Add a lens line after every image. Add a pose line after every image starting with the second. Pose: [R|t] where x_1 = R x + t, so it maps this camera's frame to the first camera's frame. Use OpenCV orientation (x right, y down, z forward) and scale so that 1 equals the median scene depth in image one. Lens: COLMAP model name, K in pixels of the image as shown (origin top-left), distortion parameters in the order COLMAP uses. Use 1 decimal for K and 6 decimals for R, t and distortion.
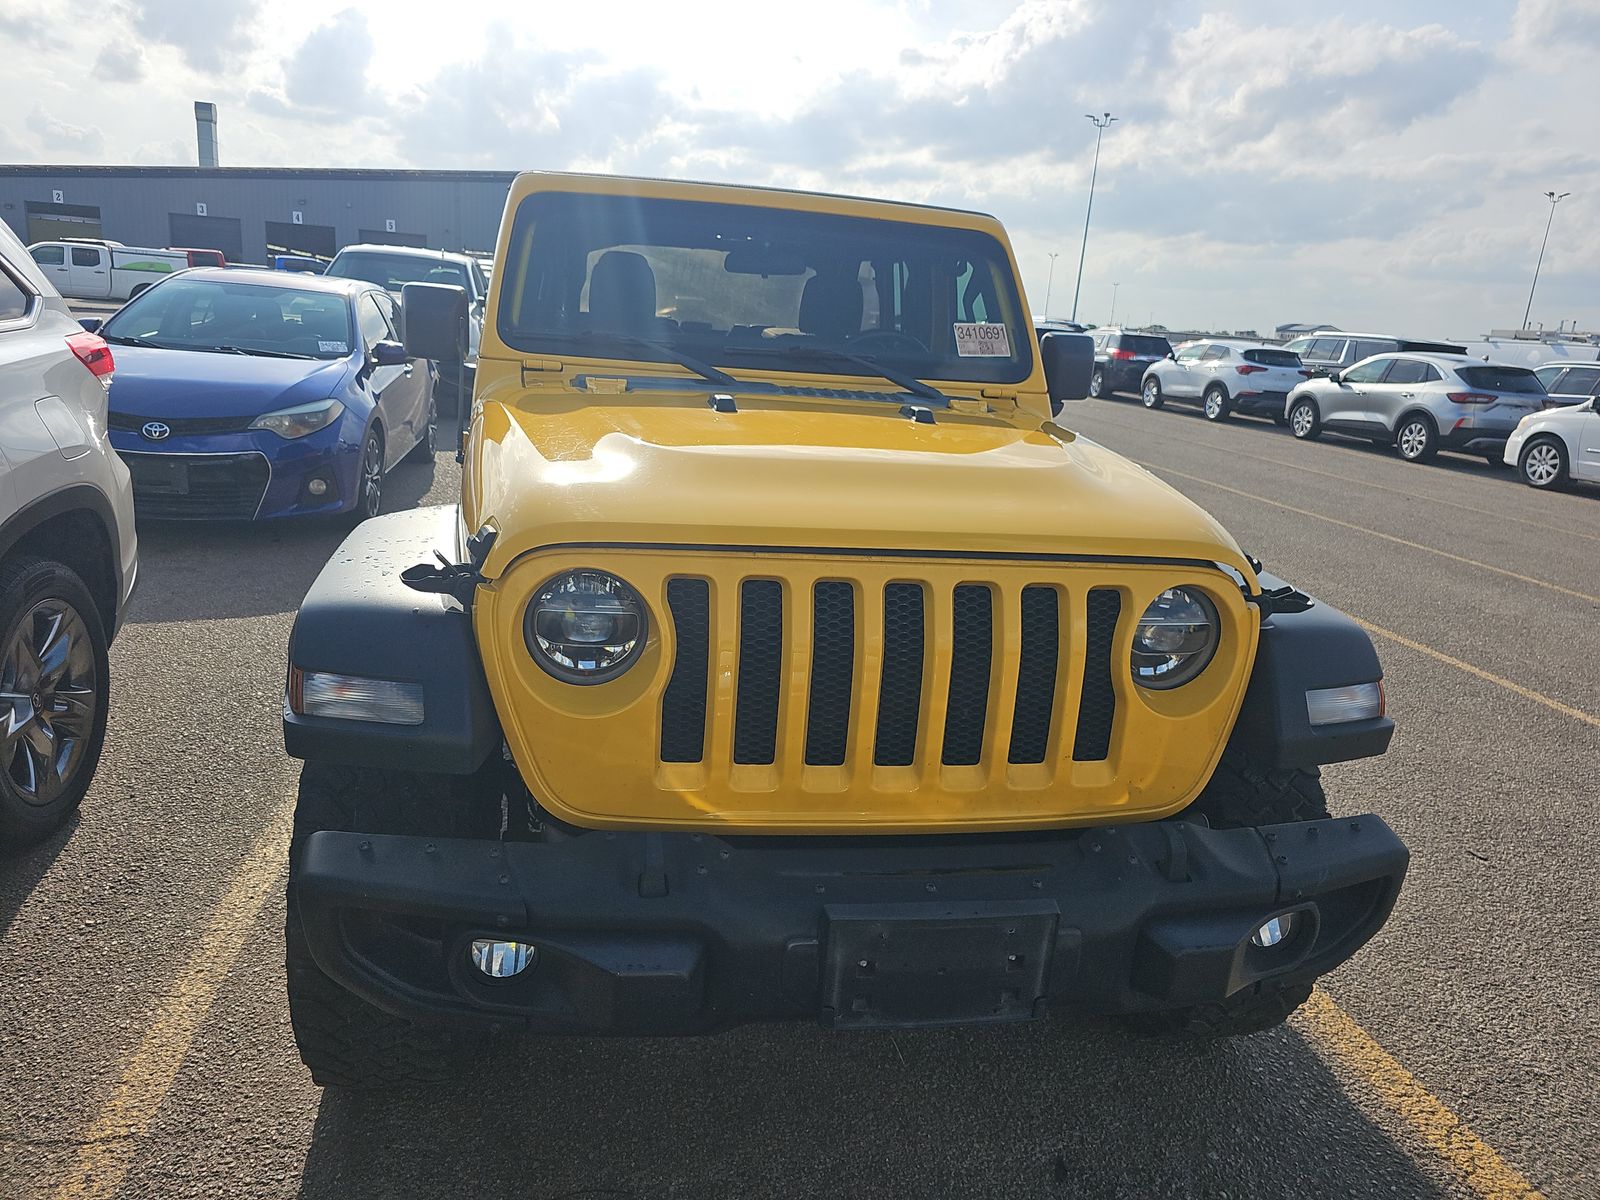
lens RADIAL K [[1065.5, 0, 797.0], [0, 1065.5, 575.0], [0, 0, 1]] dist [0.034398, -0.033068]
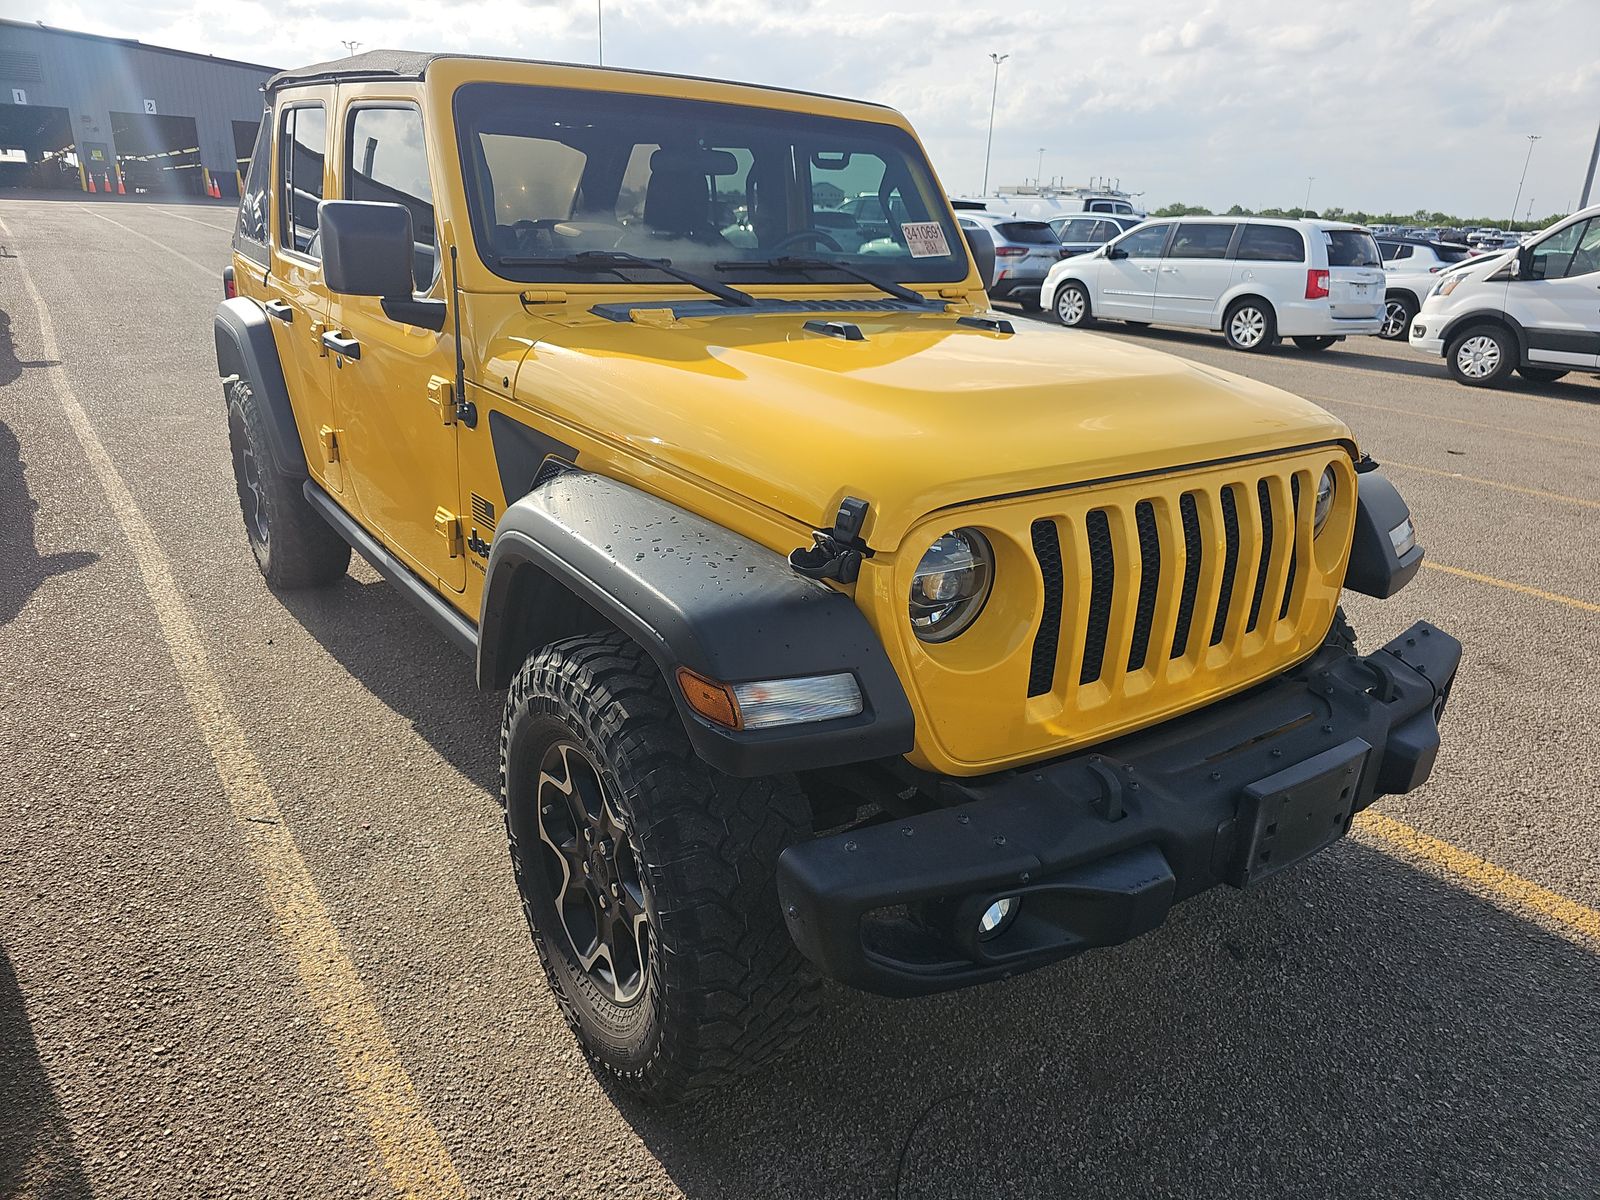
lens RADIAL K [[1076.4, 0, 800.0], [0, 1076.4, 600.0], [0, 0, 1]] dist [0.010710, -0.003574]
pose [[0.900959, -0.178442, 0.395514, -0.100293], [0.122498, 0.979047, 0.162668, -0.016177], [-0.416254, -0.098108, 0.903940, 0.021492]]
